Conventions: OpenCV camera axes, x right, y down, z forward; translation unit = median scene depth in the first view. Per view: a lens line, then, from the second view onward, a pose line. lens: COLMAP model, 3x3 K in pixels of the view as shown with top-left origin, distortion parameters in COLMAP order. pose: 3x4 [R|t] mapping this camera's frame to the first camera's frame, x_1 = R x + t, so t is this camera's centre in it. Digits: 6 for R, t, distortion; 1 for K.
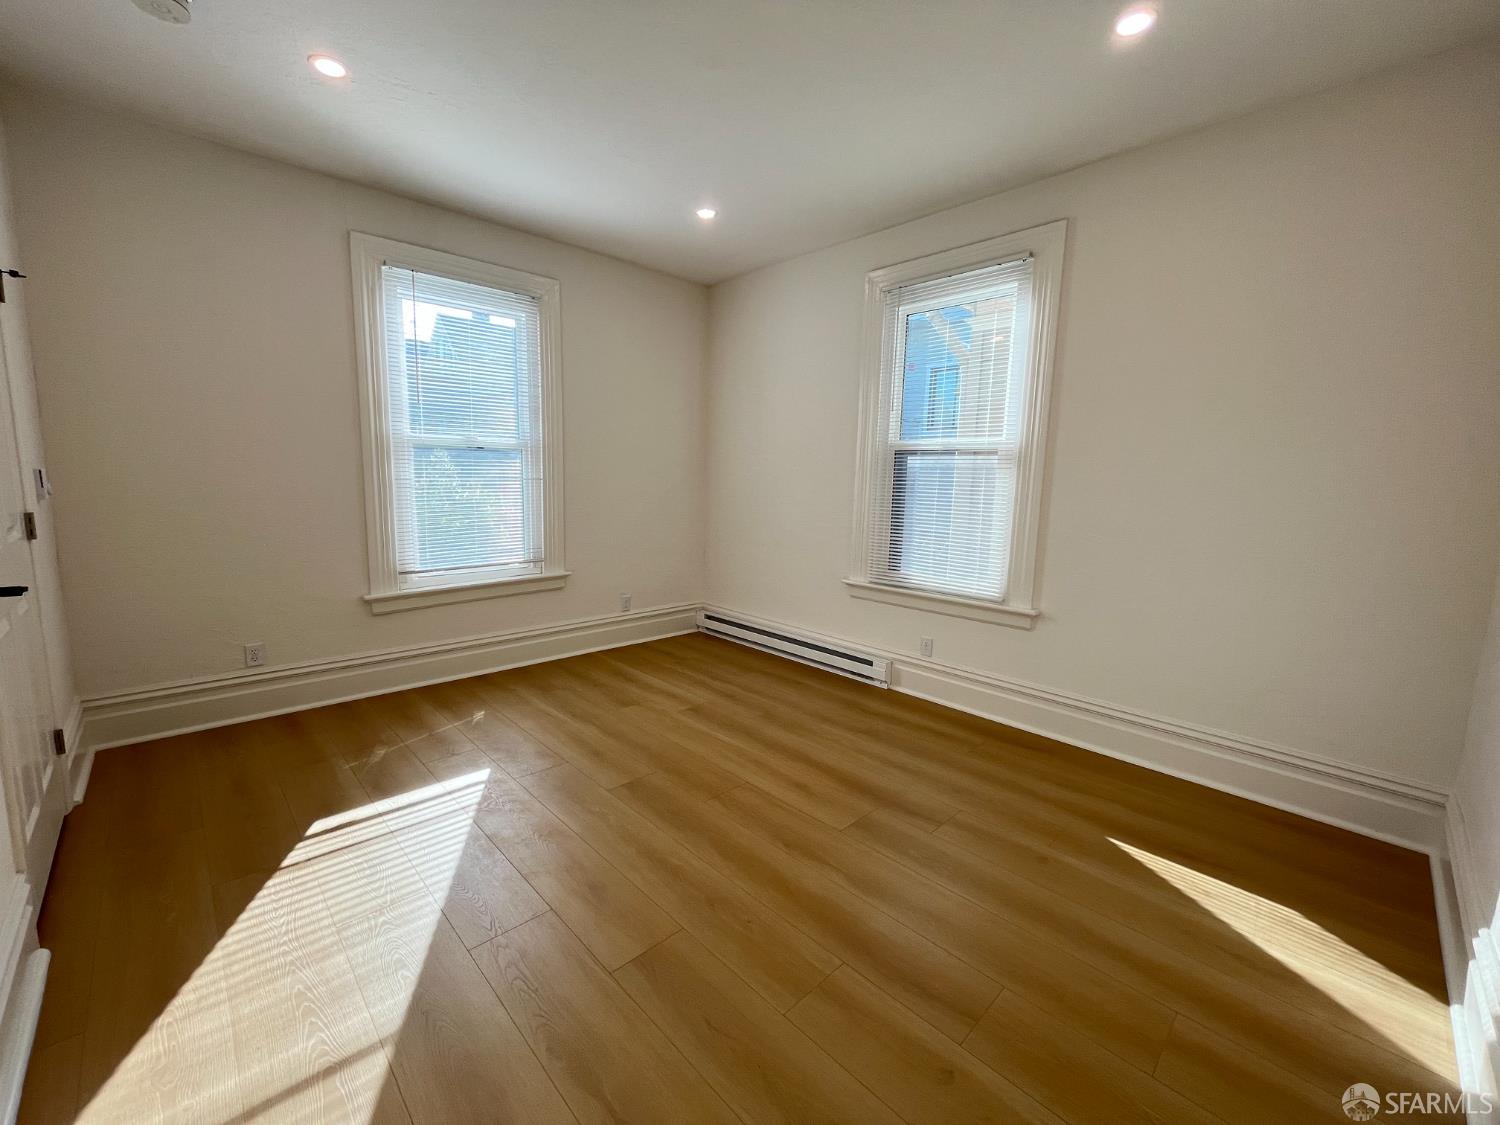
lens RADIAL K [[603.7, 0, 753.4], [0, 603.7, 564.3], [0, 0, 1]] dist [-0.000782, -0.000015]
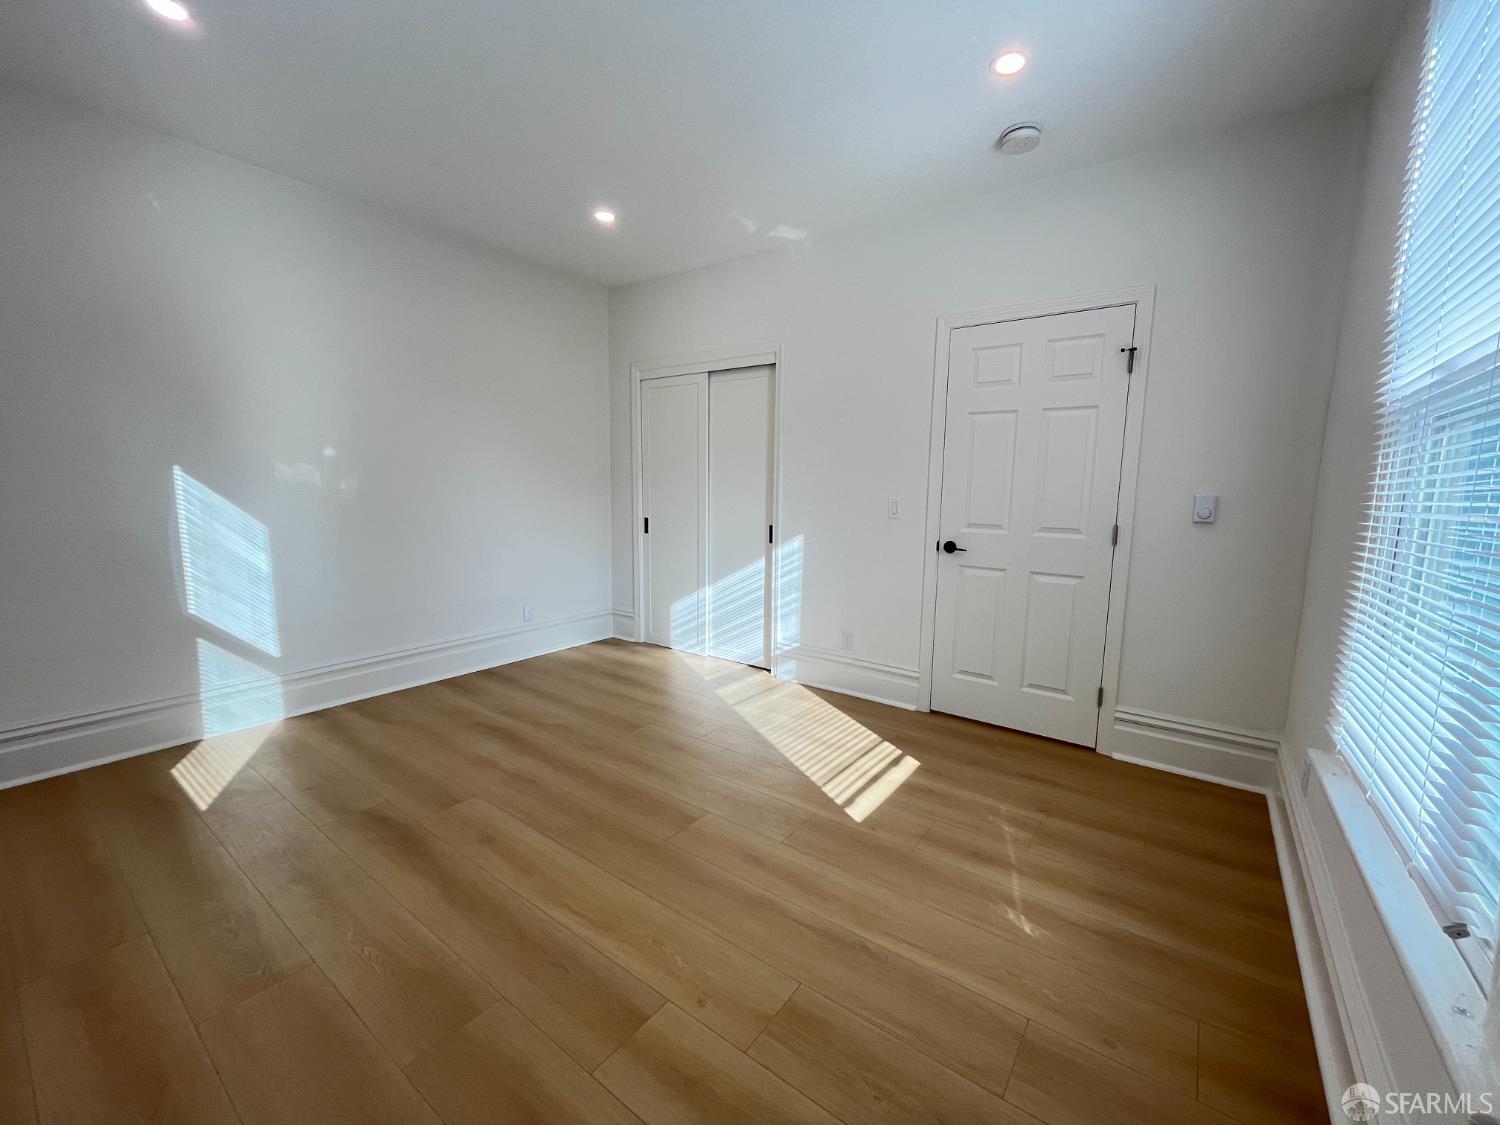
lens RADIAL K [[603.7, 0, 753.4], [0, 603.7, 564.3], [0, 0, 1]] dist [-0.000782, -0.000015]
pose [[-0.988442, -0.024514, -0.149603, -0.172898], [-0.062380, 0.965192, 0.253995, -0.267335], [0.138169, 0.260392, -0.955565, 1.984967]]
